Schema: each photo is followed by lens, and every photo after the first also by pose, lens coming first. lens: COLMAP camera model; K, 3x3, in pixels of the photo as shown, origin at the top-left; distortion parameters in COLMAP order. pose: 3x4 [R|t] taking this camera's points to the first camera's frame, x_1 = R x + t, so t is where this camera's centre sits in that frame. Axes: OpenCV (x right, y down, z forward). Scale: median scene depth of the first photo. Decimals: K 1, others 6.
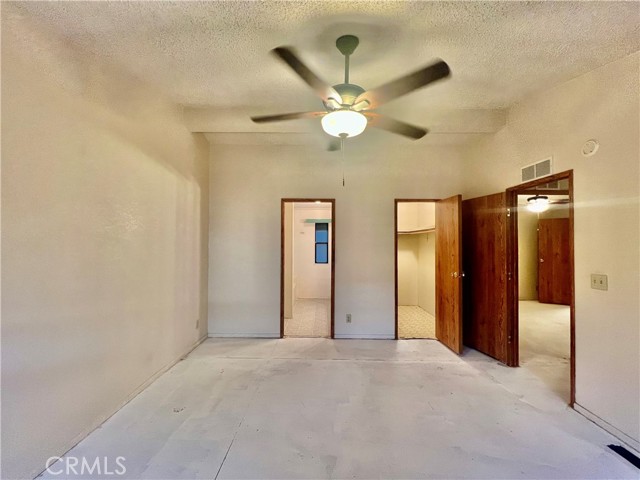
lens RADIAL K [[256.7, 0, 321.4], [0, 256.7, 242.3], [0, 0, 1]] dist [-0.003139, 0.000833]
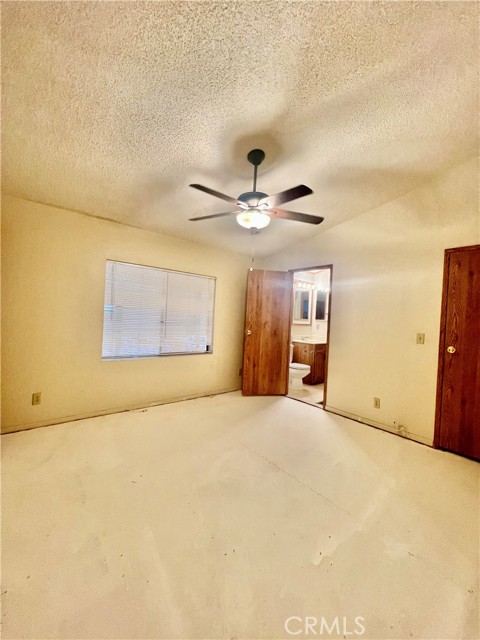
lens RADIAL K [[256.7, 0, 241.0], [0, 256.7, 318.7], [0, 0, 1]] dist [-0.003139, 0.000833]
pose [[0.775742, 0.024545, 0.630572, 0.430073], [-0.059879, 0.997598, 0.034834, 0.014193], [-0.628203, -0.064780, 0.775348, 0.506339]]
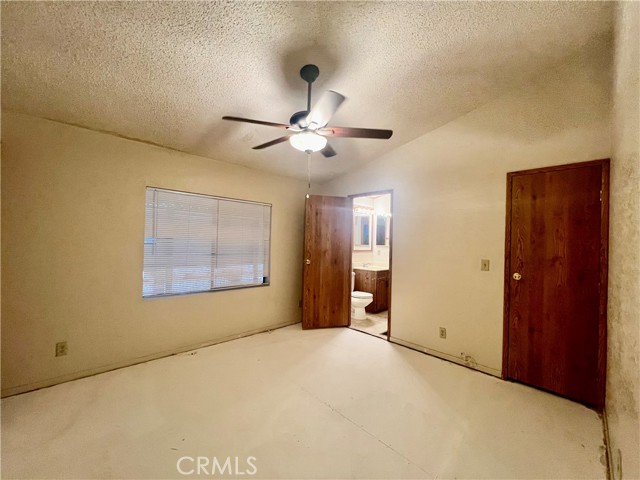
lens RADIAL K [[256.7, 0, 318.6], [0, 256.7, 239.9], [0, 0, 1]] dist [-0.003139, 0.000833]
pose [[0.733898, 0.015685, 0.679078, 0.457468], [-0.038019, 0.999115, 0.018011, 0.005727], [-0.678195, -0.039036, 0.733845, 0.530531]]
